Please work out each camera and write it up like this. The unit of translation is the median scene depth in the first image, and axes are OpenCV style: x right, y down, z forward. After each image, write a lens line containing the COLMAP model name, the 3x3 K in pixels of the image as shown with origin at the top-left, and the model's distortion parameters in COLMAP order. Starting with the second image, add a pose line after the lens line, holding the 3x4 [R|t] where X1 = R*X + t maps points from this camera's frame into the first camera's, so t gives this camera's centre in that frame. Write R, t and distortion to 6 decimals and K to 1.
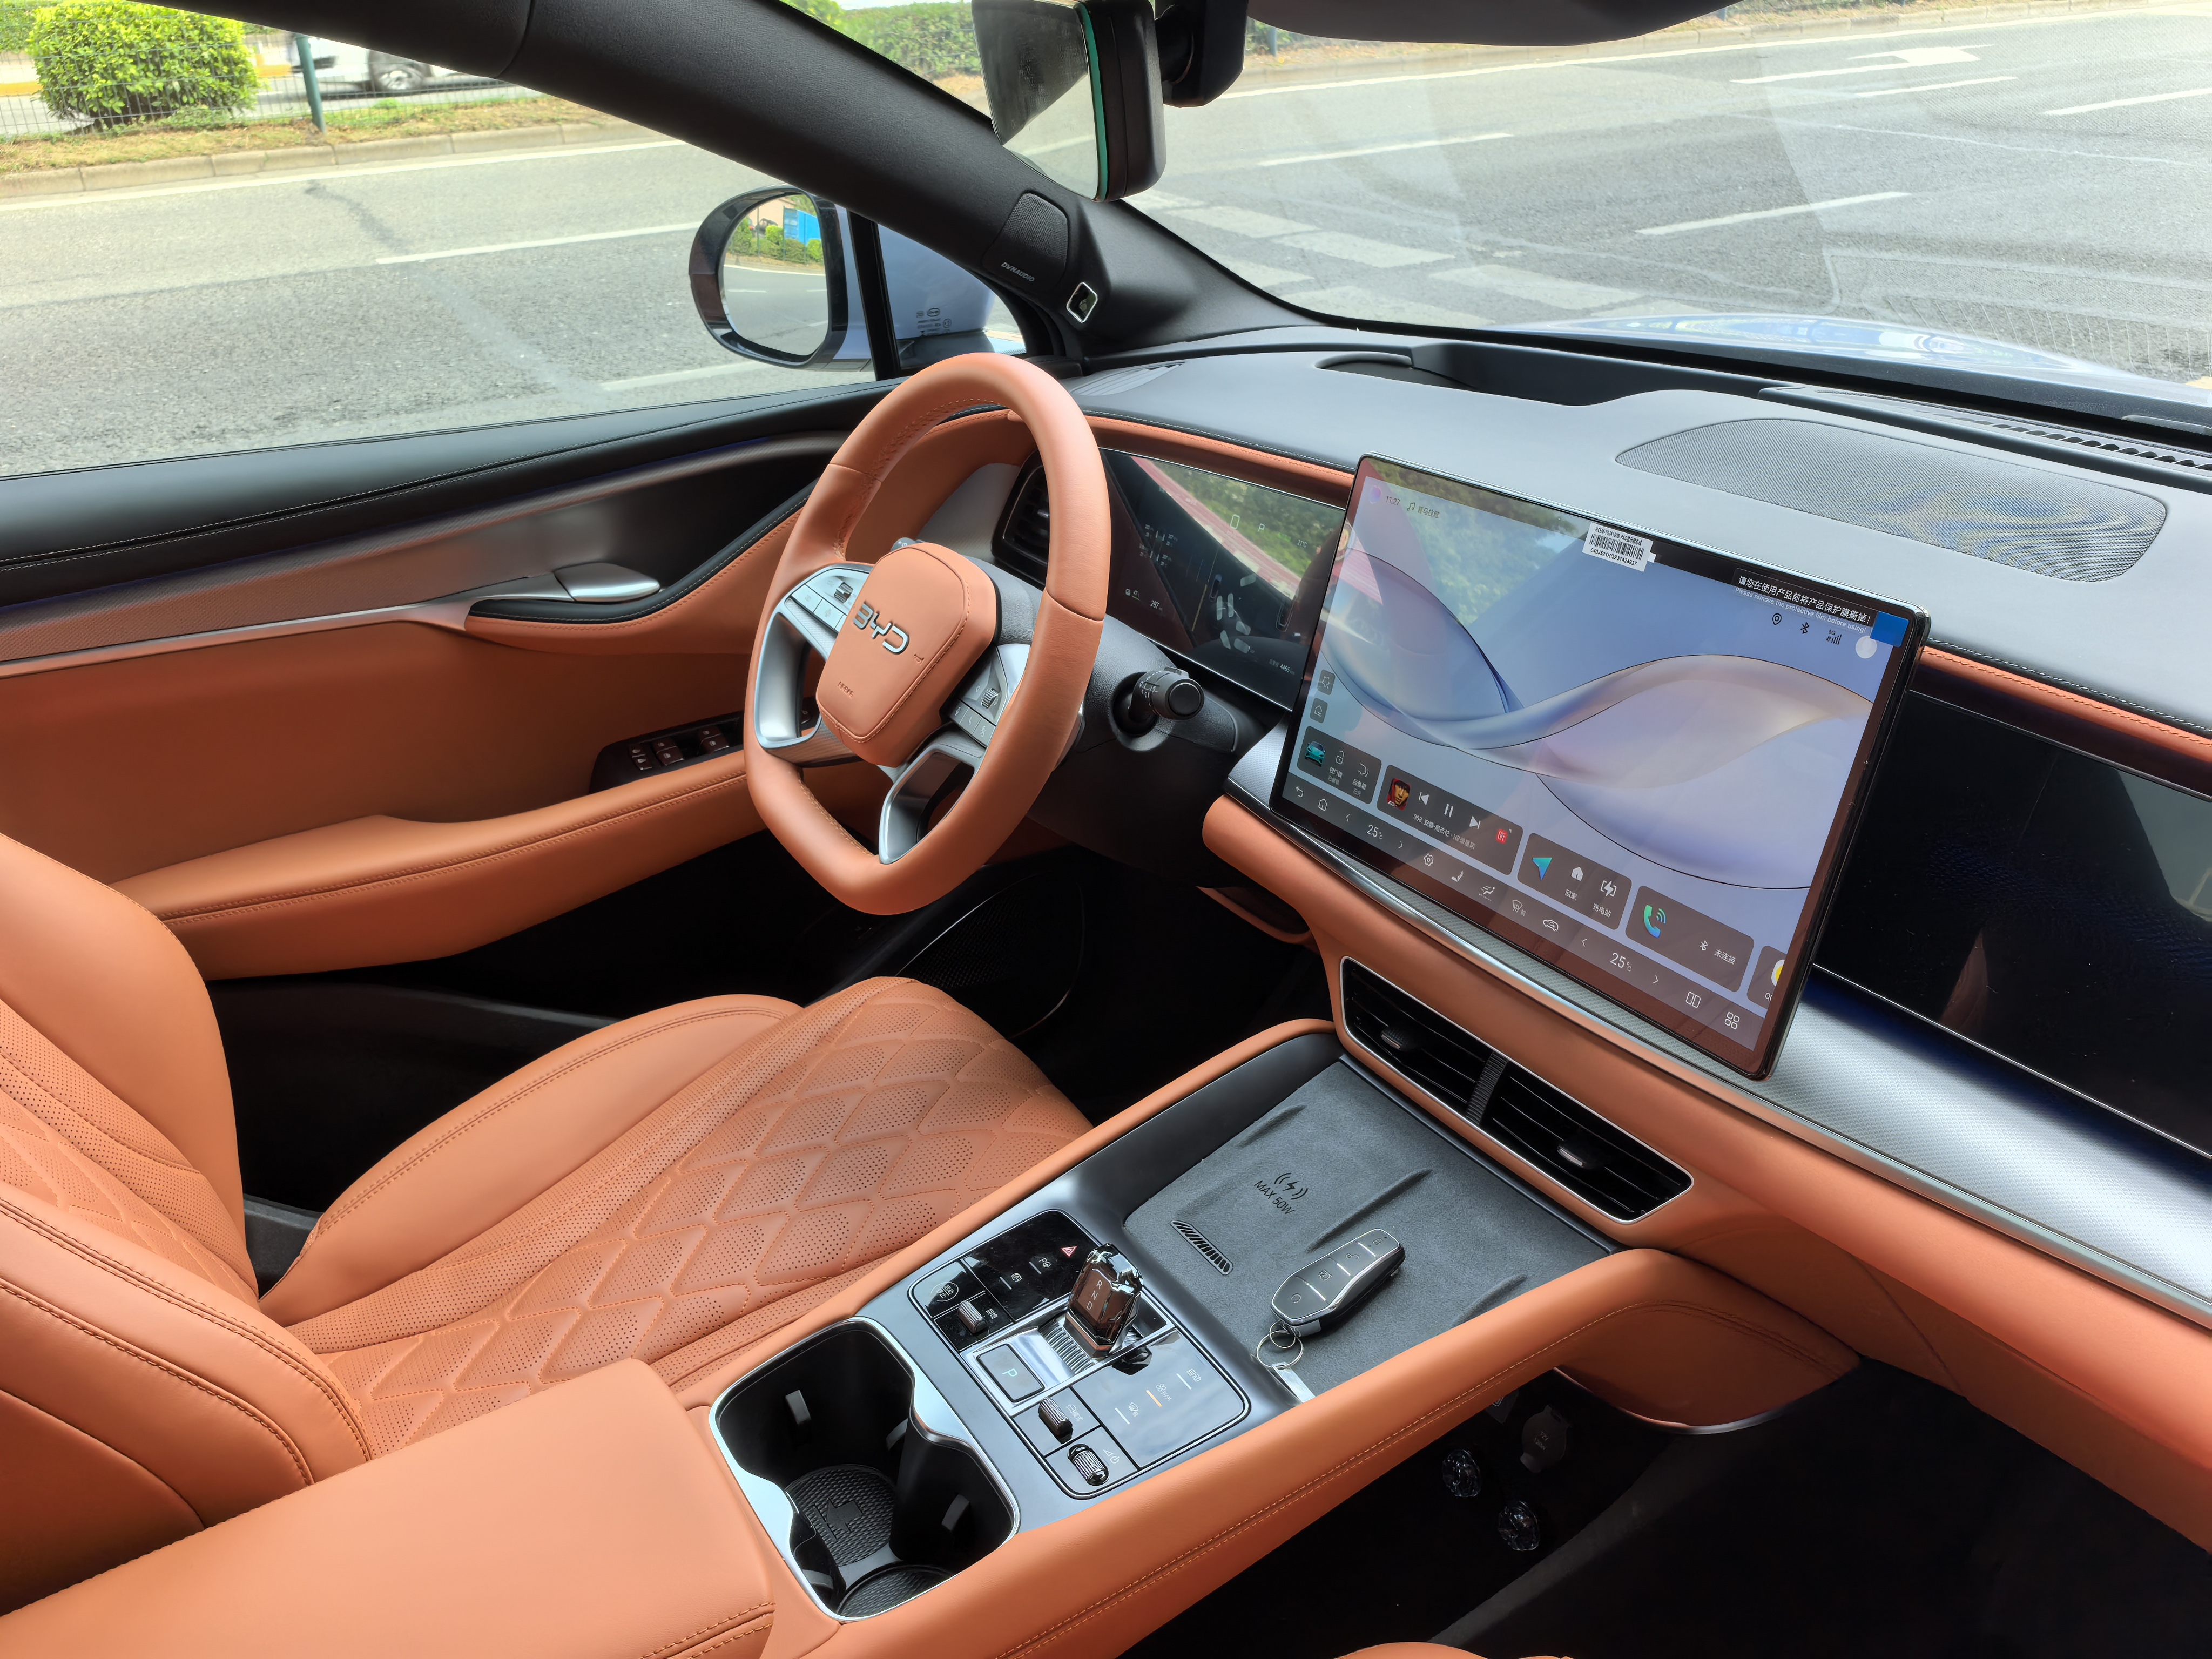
lens RADIAL K [[1781.3, 0, 1101.0], [0, 1781.3, 852.7], [0, 0, 1]] dist [-0.004048, -0.006779]
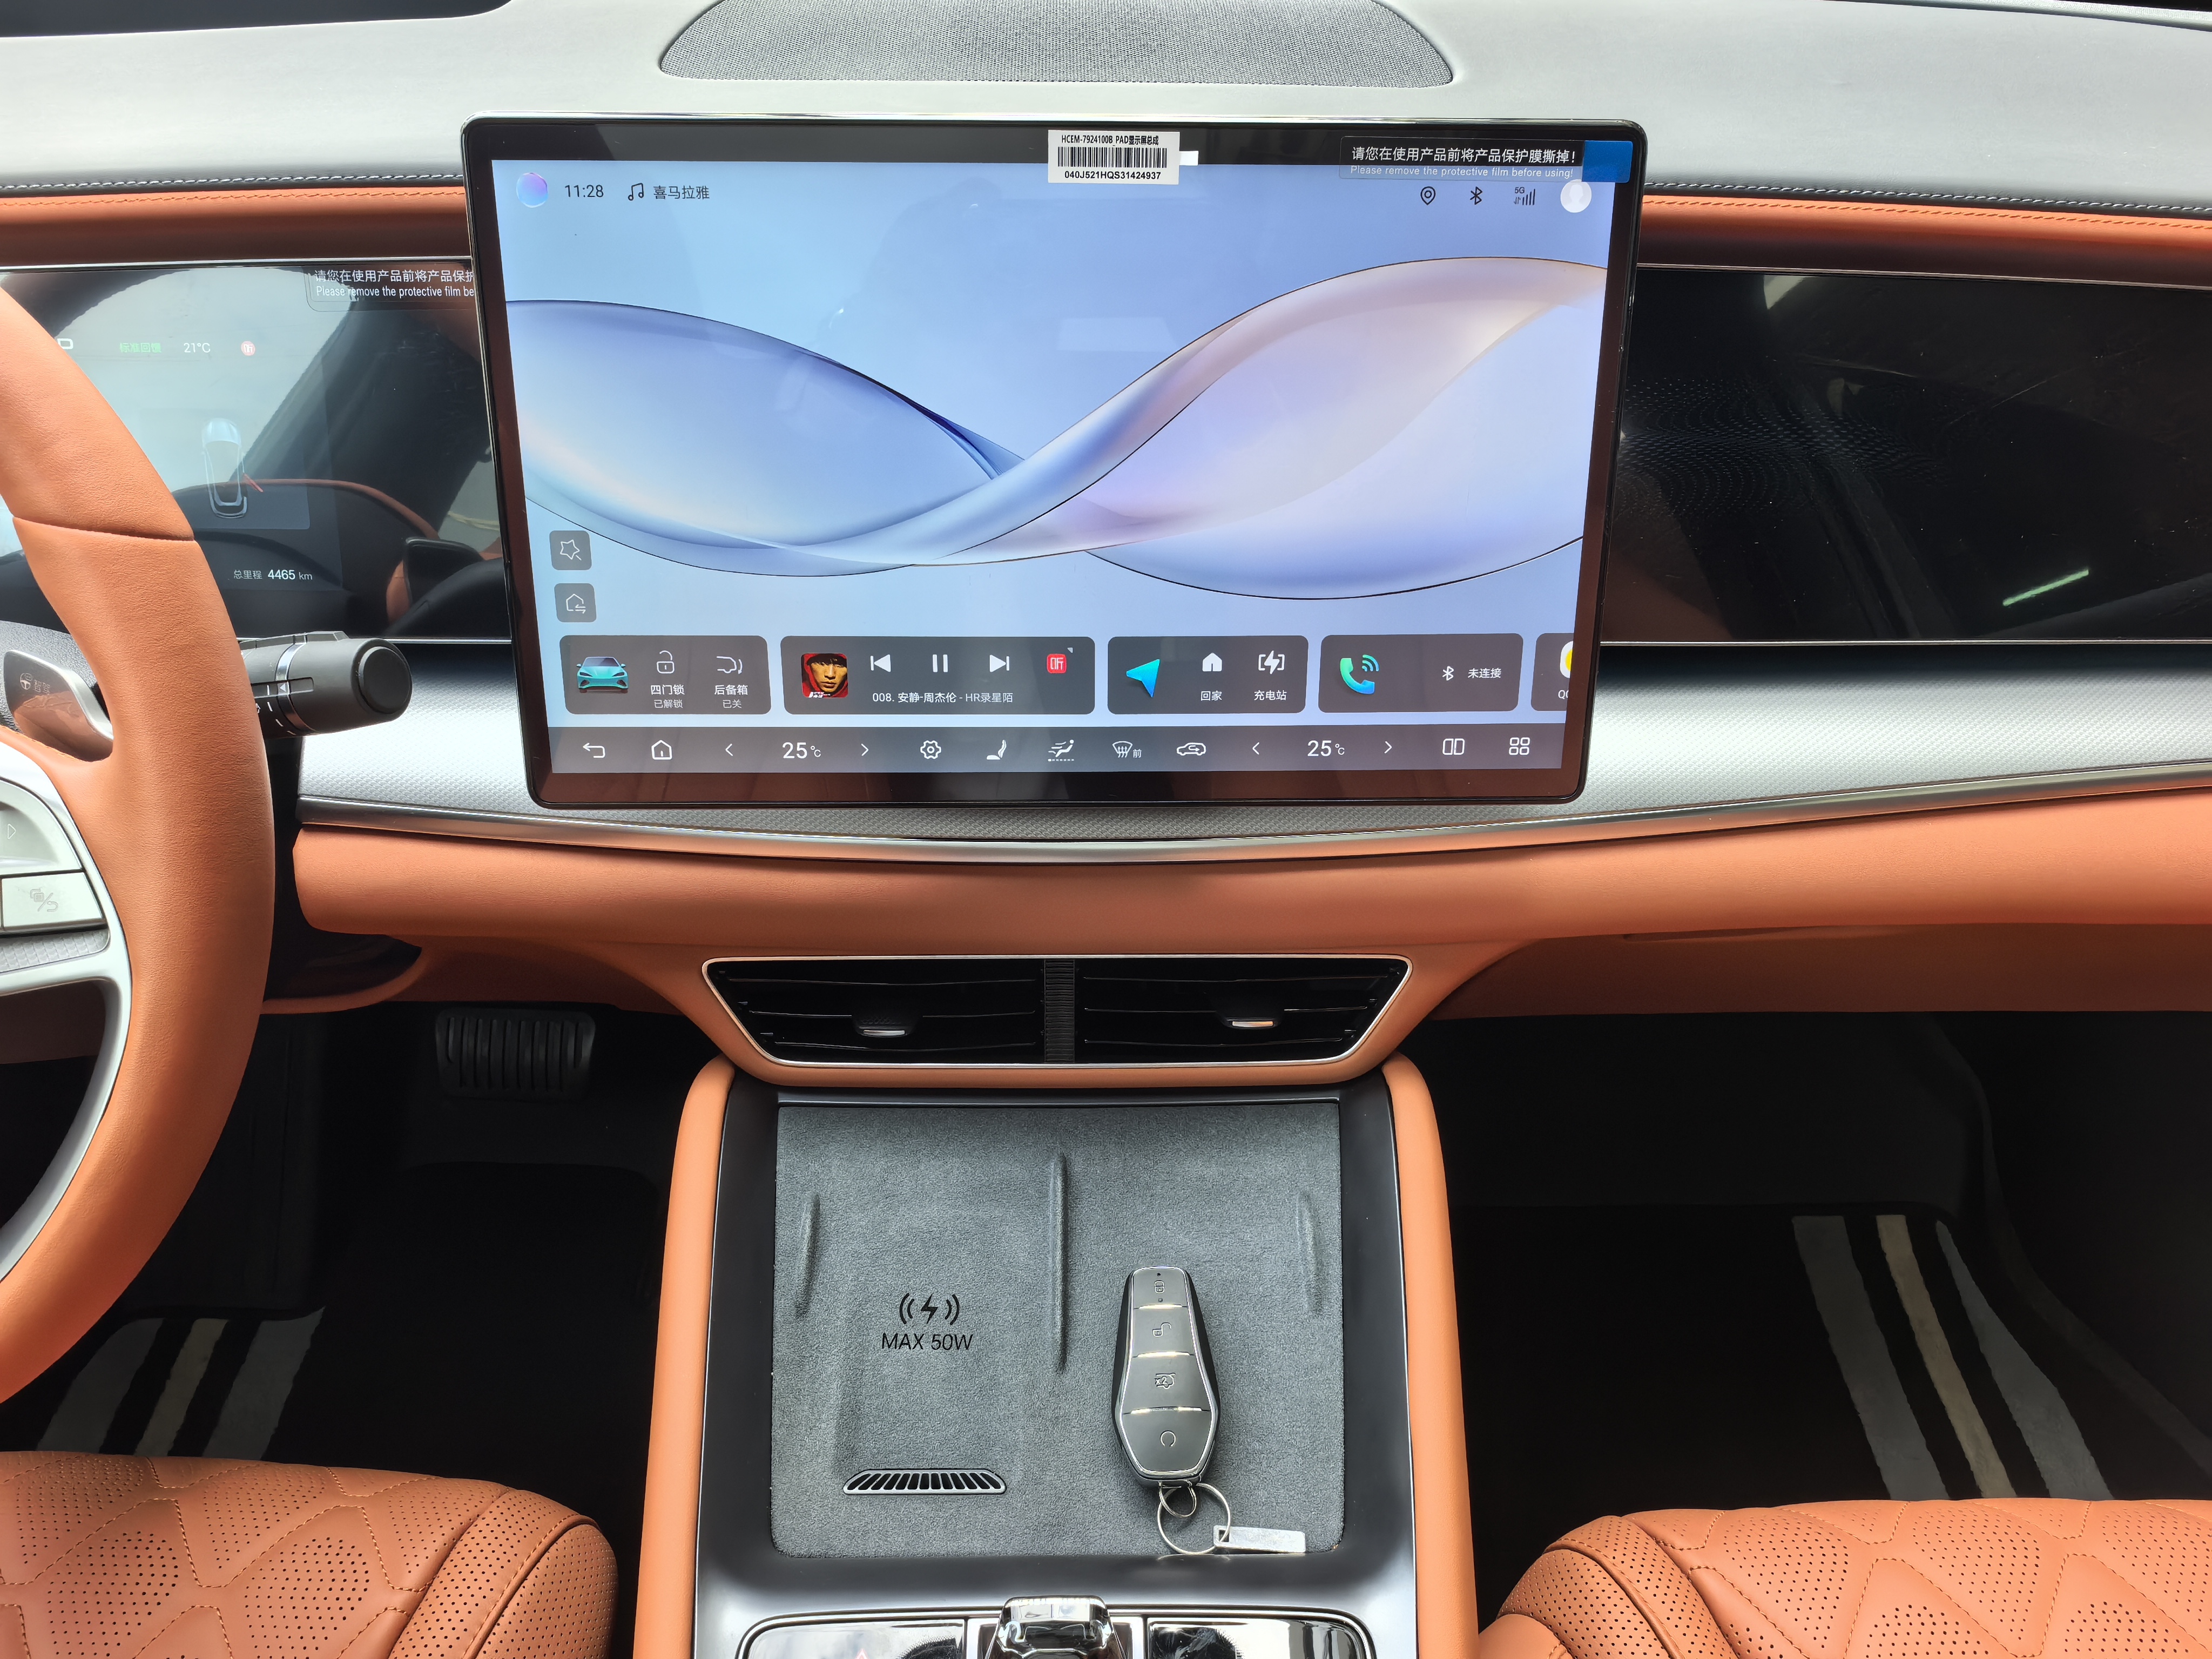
lens RADIAL K [[1797.0, 0, 1106.9], [0, 1797.0, 862.6], [0, 0, 1]] dist [0.045449, -0.086200]
pose [[0.510552, -0.472152, 0.718616, -0.272040], [0.351543, 0.877328, 0.326671, -0.153823], [-0.784700, 0.085842, 0.613903, 0.597828]]
